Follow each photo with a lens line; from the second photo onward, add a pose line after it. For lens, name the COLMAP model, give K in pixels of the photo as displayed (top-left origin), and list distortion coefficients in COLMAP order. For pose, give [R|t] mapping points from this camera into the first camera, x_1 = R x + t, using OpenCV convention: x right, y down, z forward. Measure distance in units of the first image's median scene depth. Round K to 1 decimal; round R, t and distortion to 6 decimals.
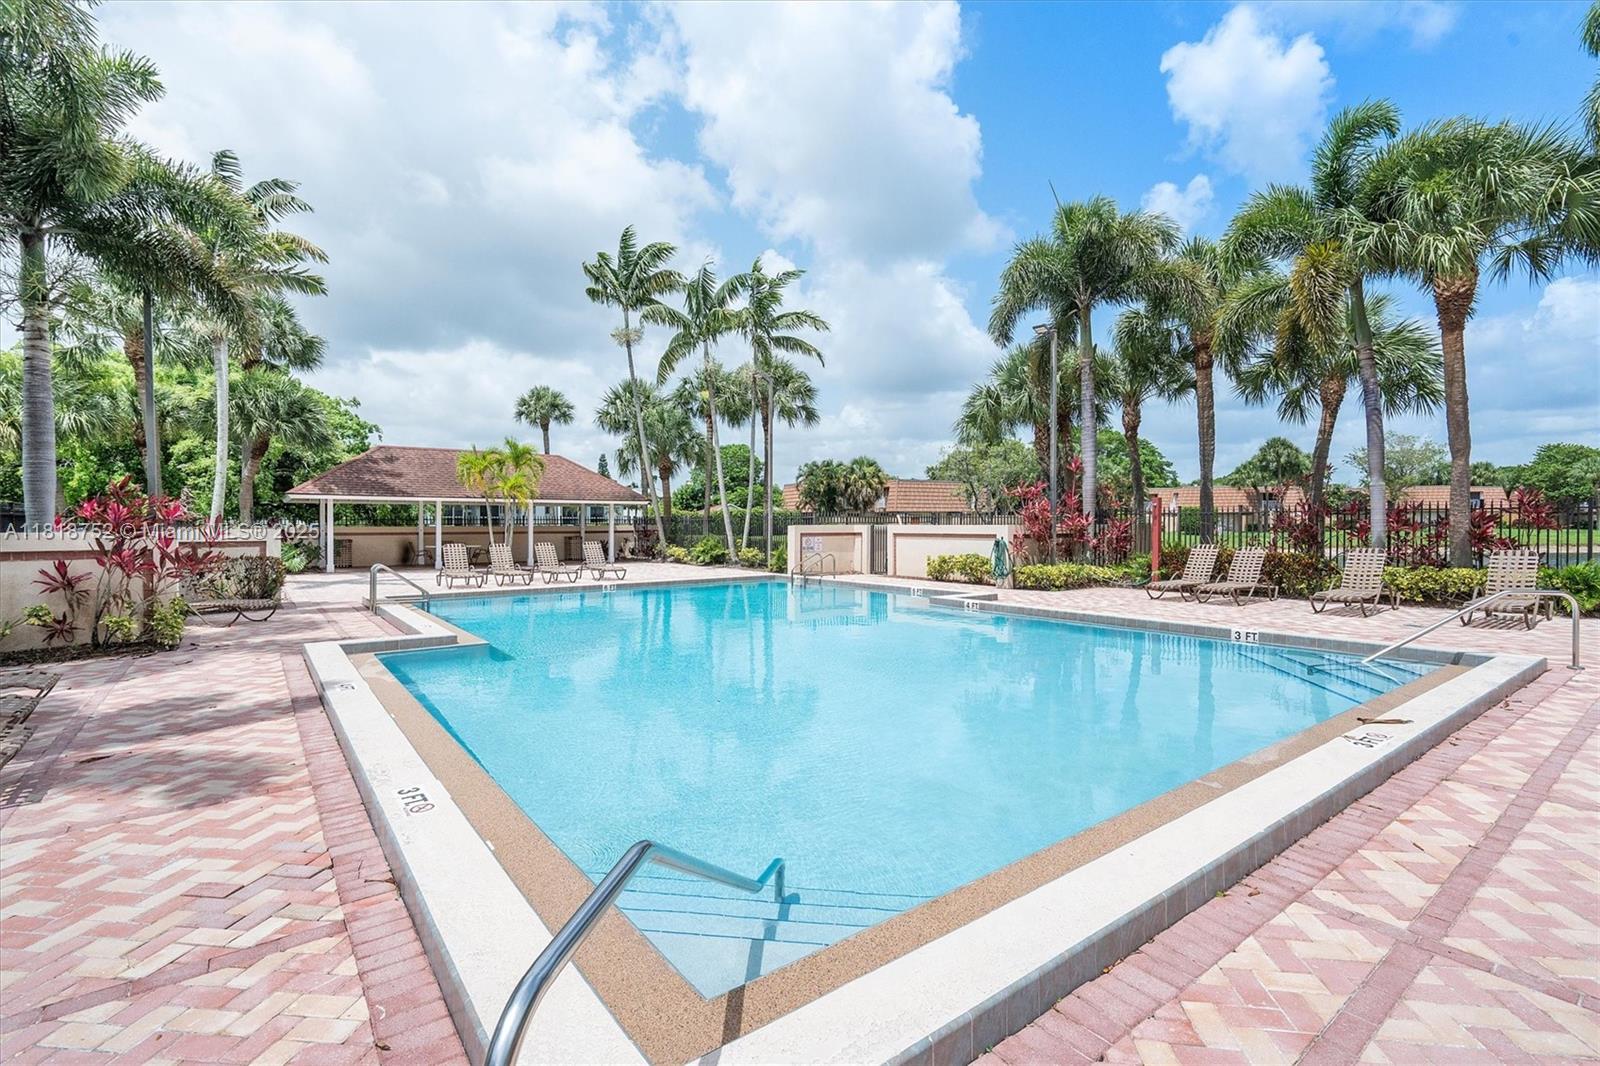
lens RADIAL K [[721.0, 0, 879.1], [0, 721.0, 509.0], [0, 0, 1]] dist [0.000035, -0.000533]
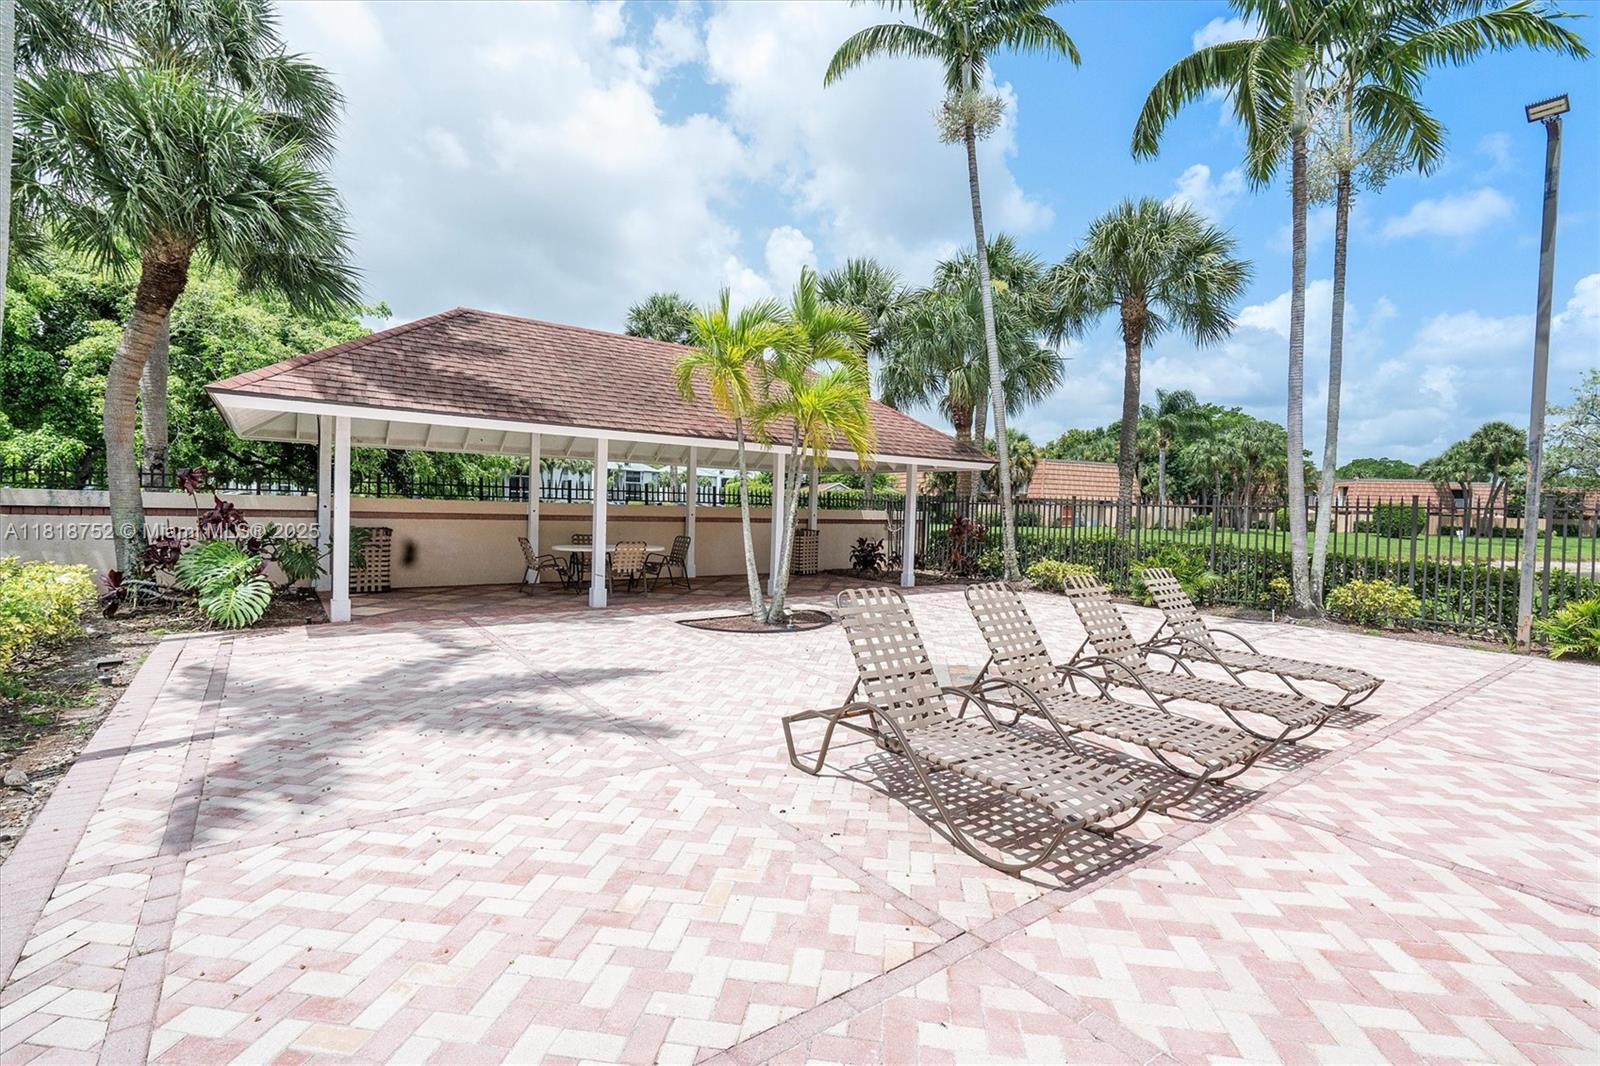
lens RADIAL K [[721.0, 0, 879.1], [0, 721.0, 509.0], [0, 0, 1]] dist [0.000035, -0.000533]
pose [[0.999441, 0.033028, -0.005083, -0.379339], [-0.032918, 0.999248, 0.020469, 0.011190], [0.005755, -0.020290, 0.999778, 0.494123]]
